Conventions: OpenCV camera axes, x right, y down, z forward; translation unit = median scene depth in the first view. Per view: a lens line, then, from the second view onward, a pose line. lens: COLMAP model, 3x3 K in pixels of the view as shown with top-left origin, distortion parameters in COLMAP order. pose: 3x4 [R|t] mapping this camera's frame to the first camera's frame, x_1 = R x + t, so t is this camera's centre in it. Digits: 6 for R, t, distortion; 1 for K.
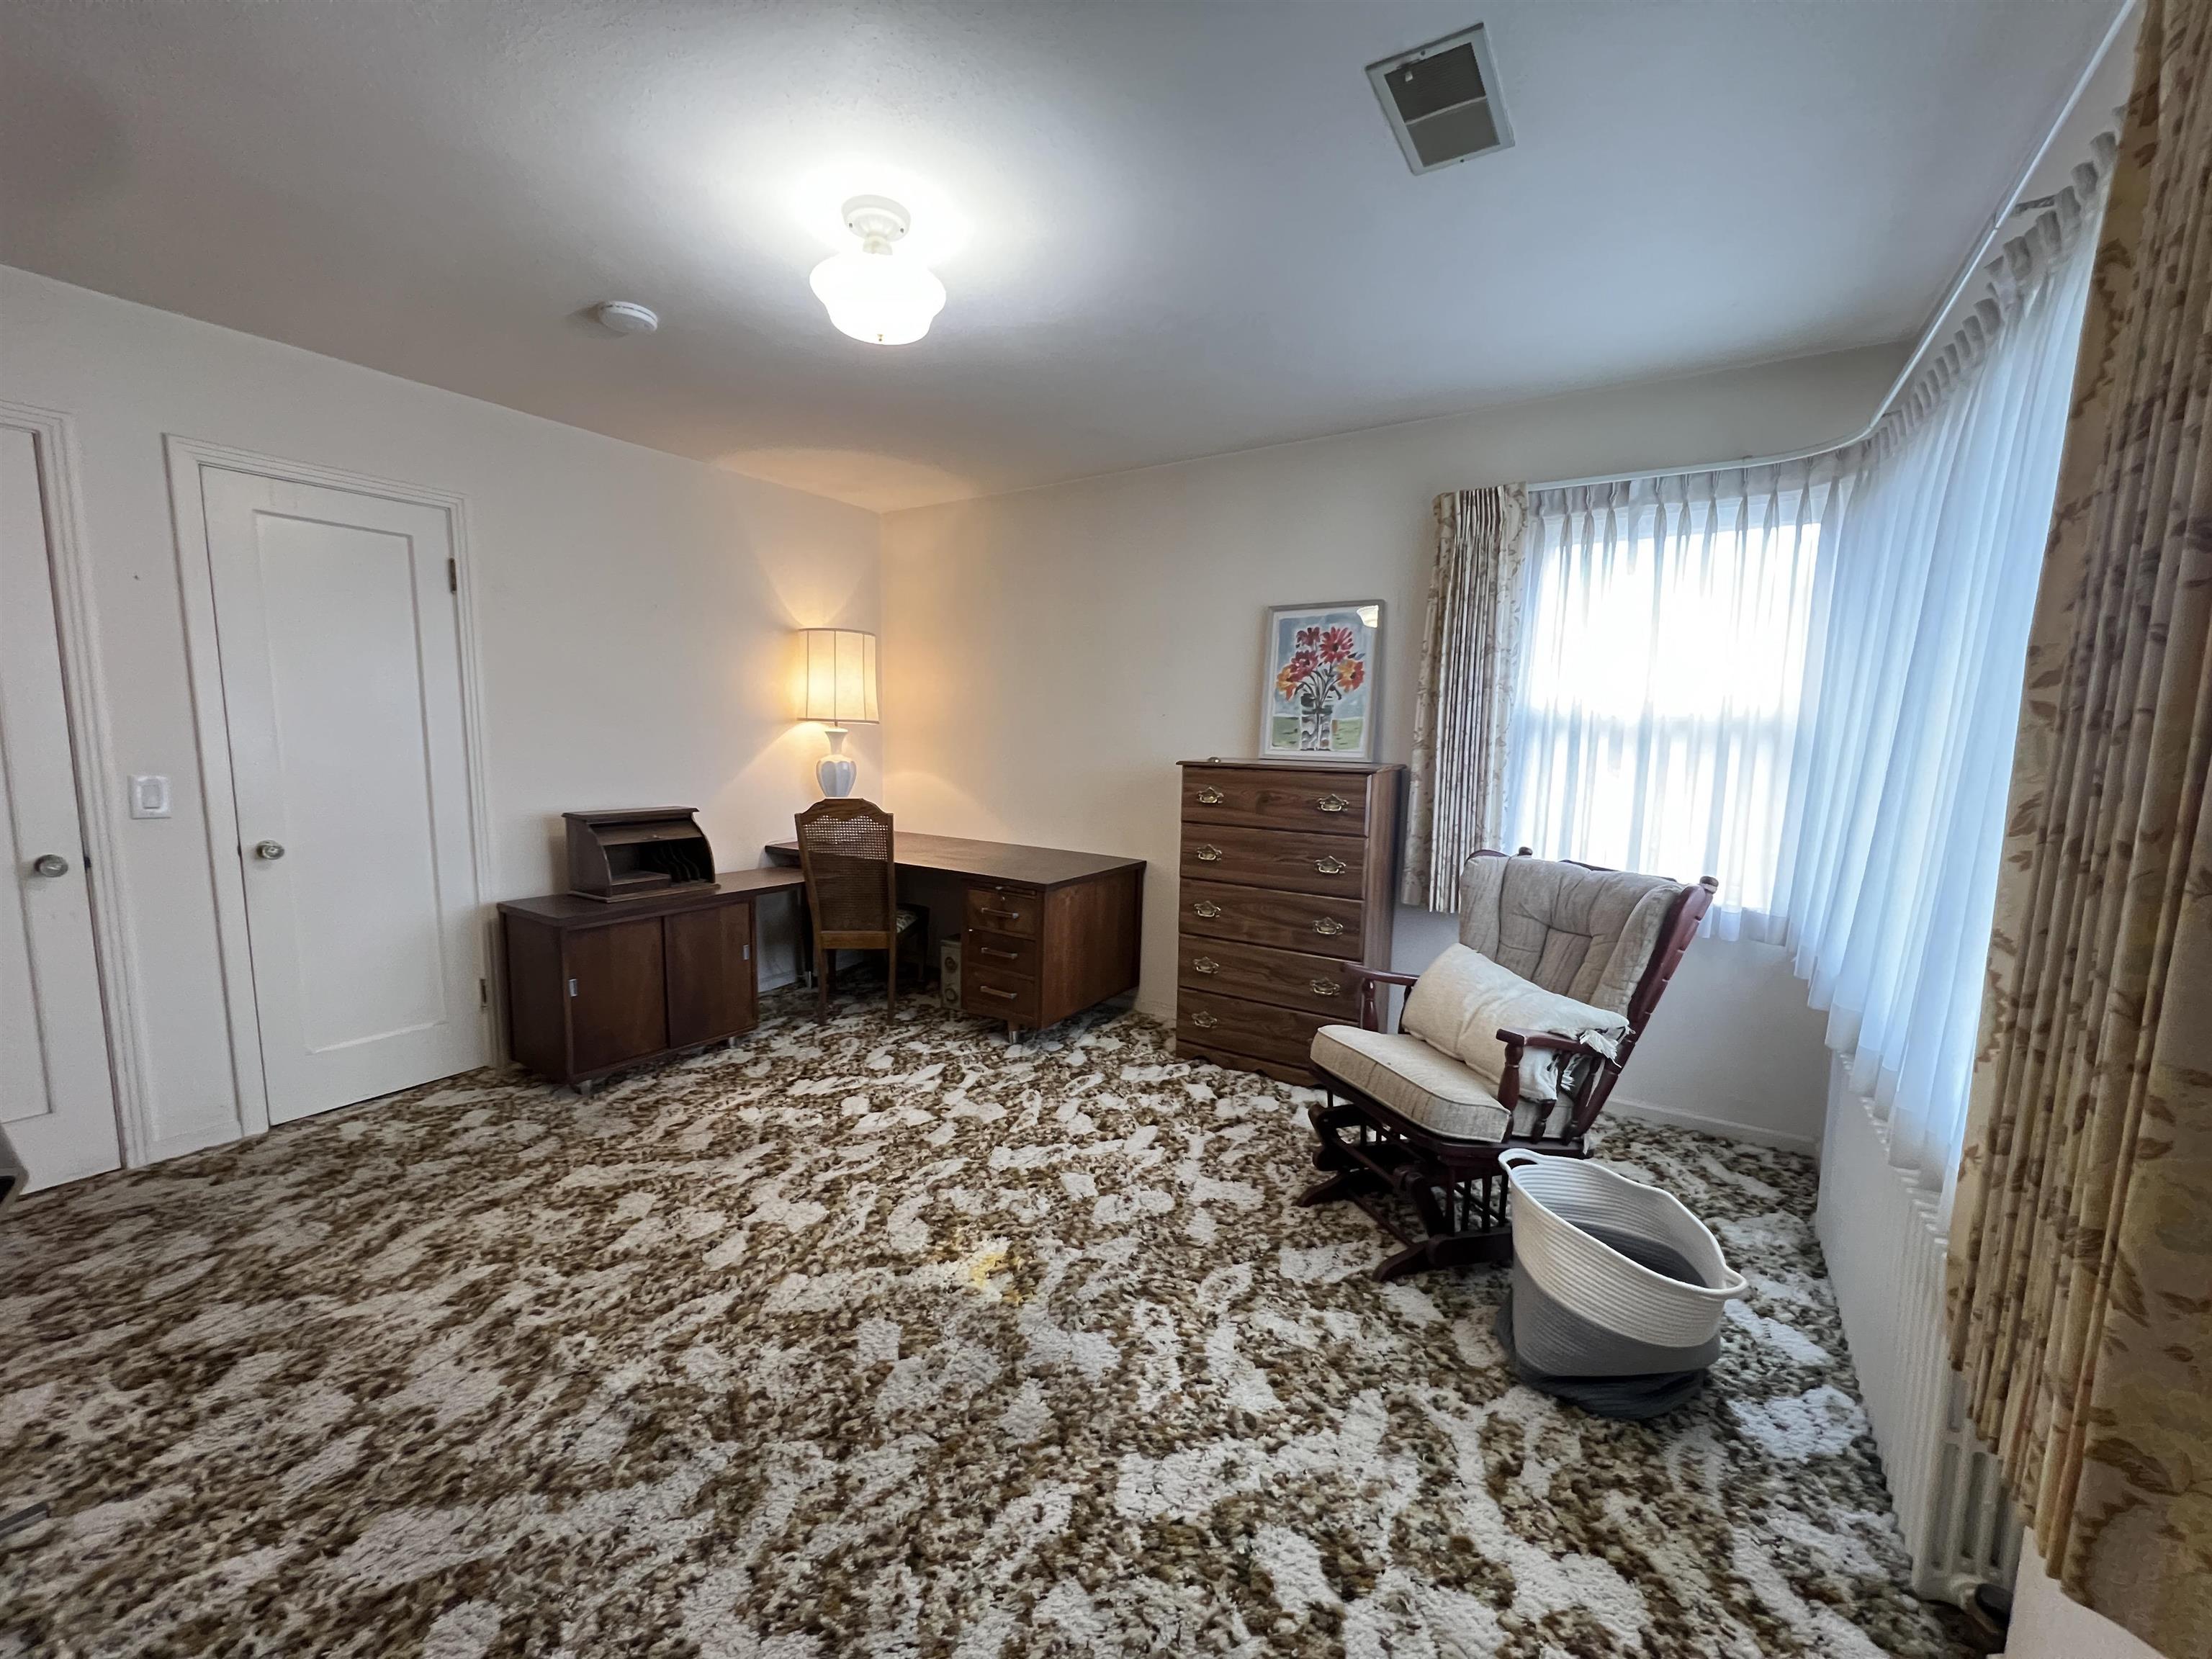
lens RADIAL K [[880.7, 0, 1104.2], [0, 880.7, 833.0], [0, 0, 1]] dist [0.000370, -0.000176]
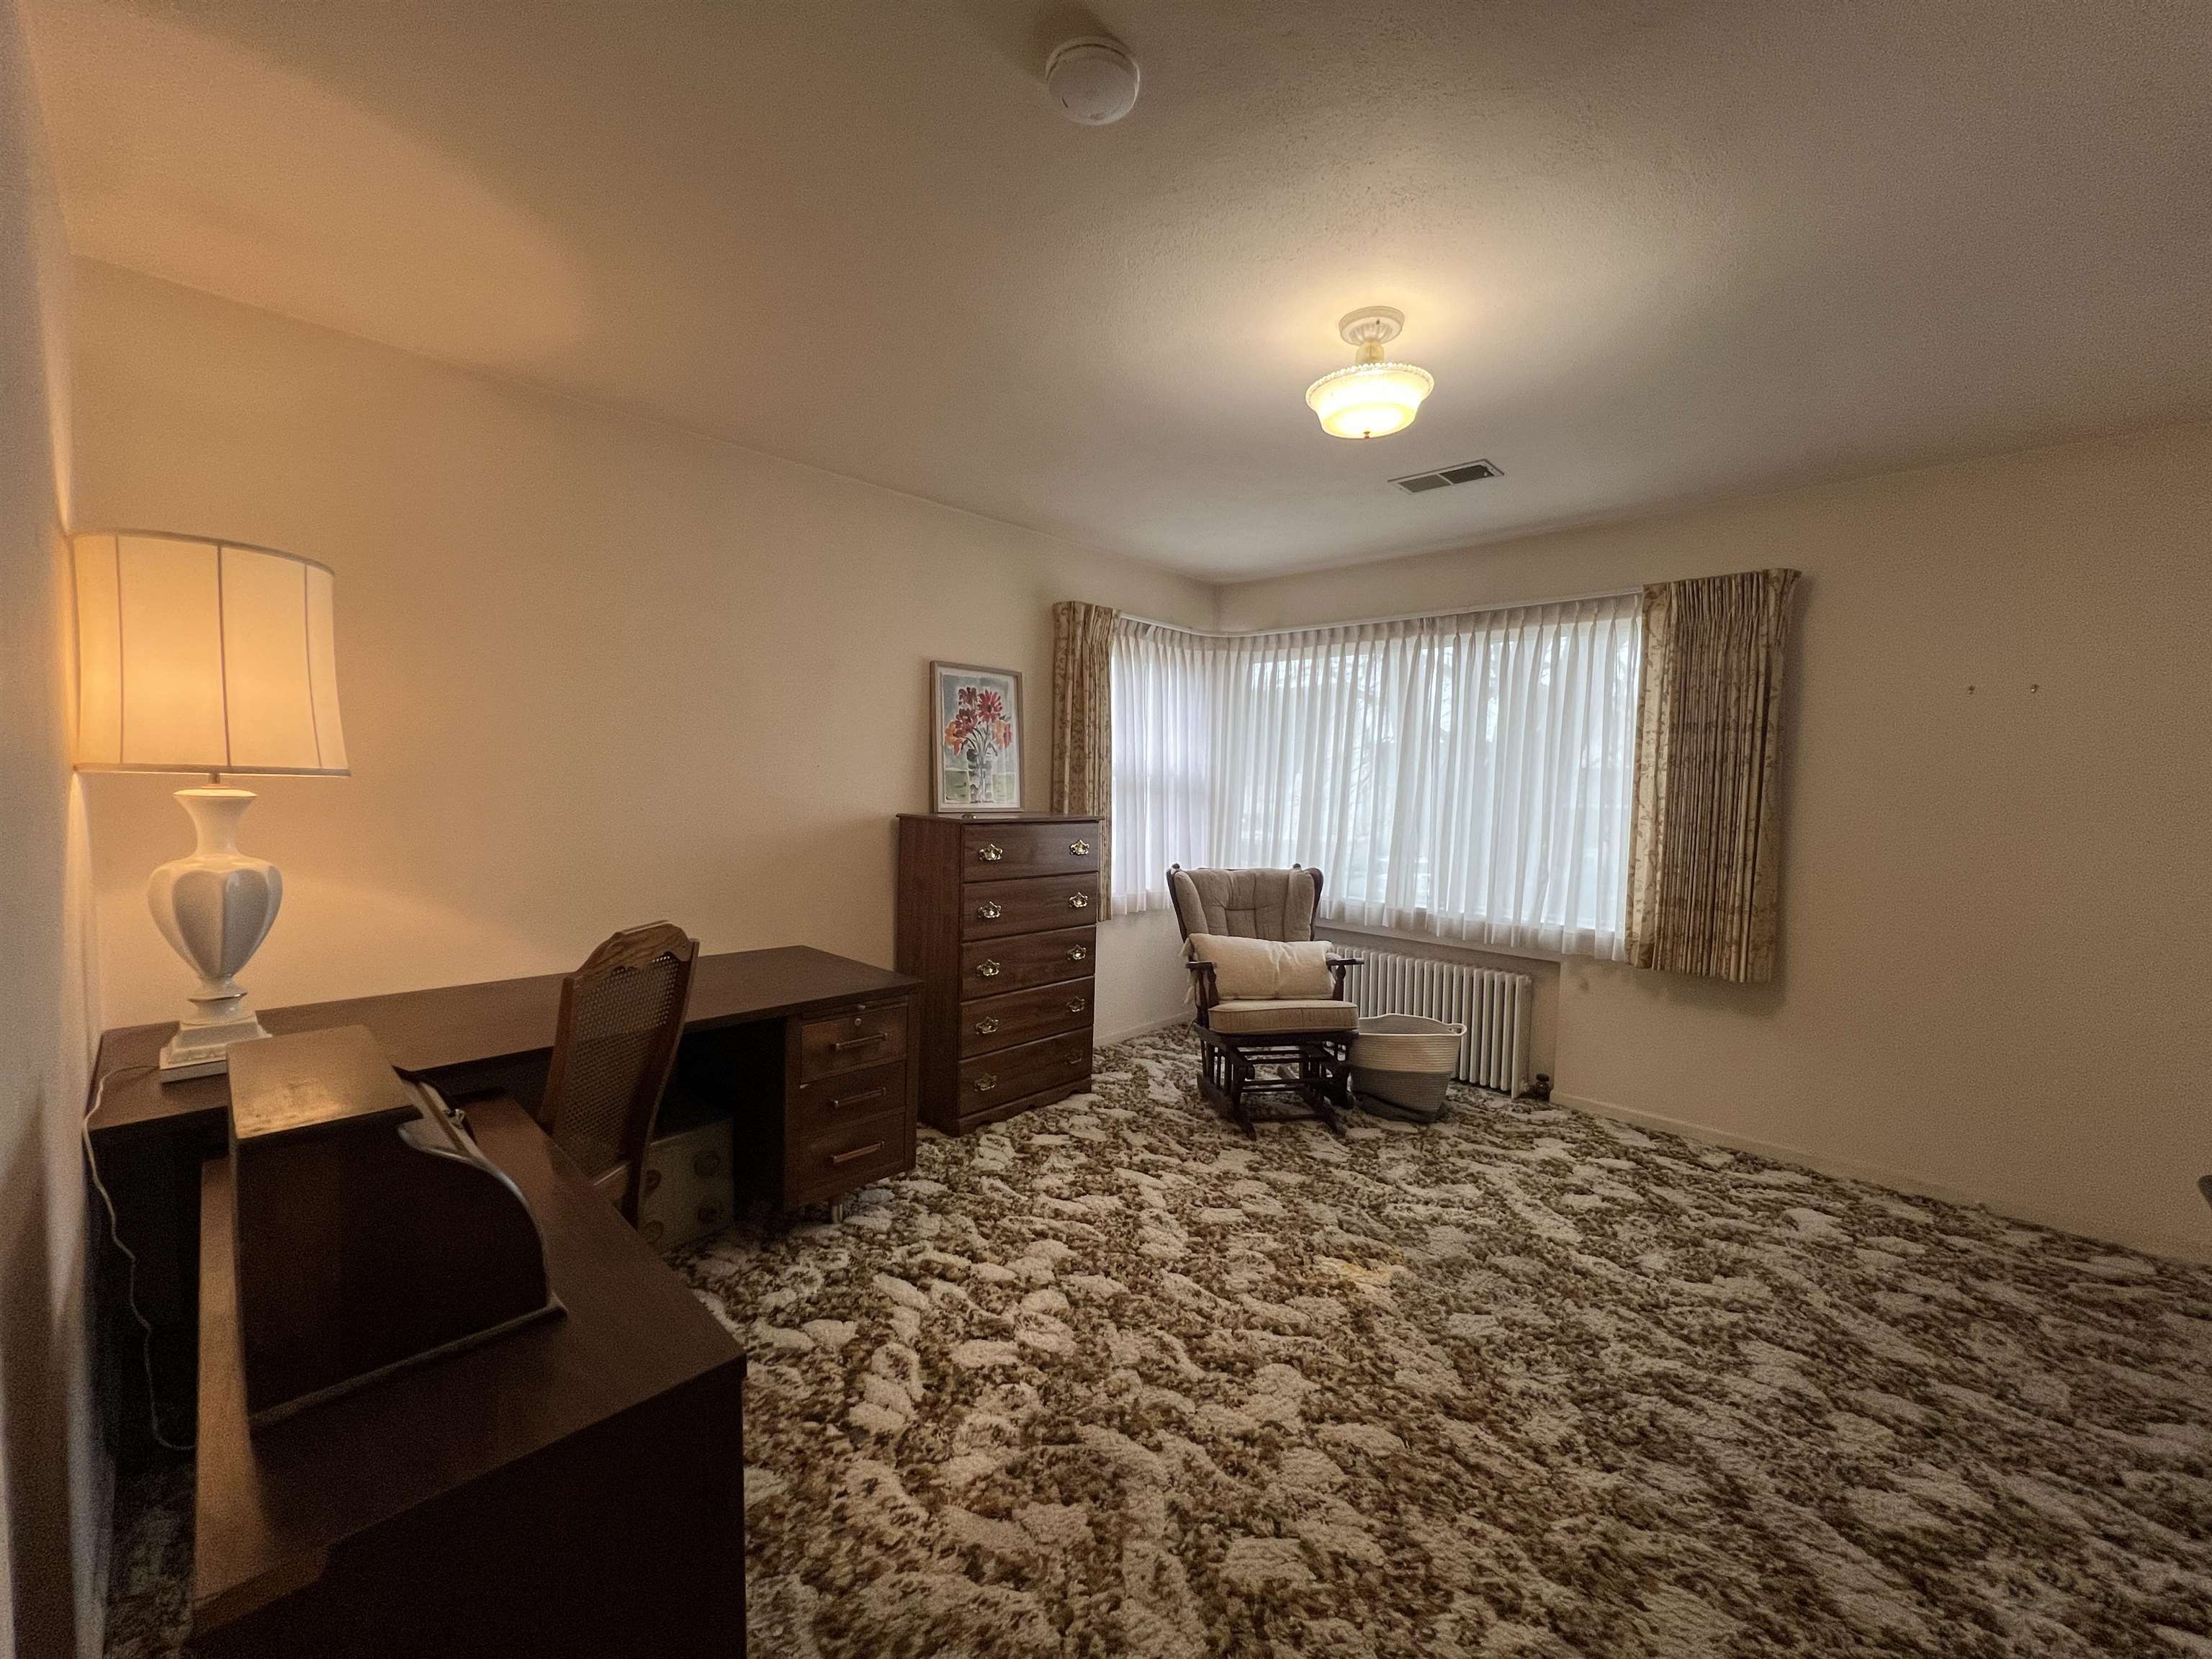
lens RADIAL K [[880.7, 0, 1105.8], [0, 880.7, 834.5], [0, 0, 1]] dist [0.000370, -0.000176]
pose [[0.185460, -0.073342, 0.979911, -1.079257], [0.096520, 0.993748, 0.056110, -0.138544], [-0.977900, 0.084174, 0.191380, 0.894795]]
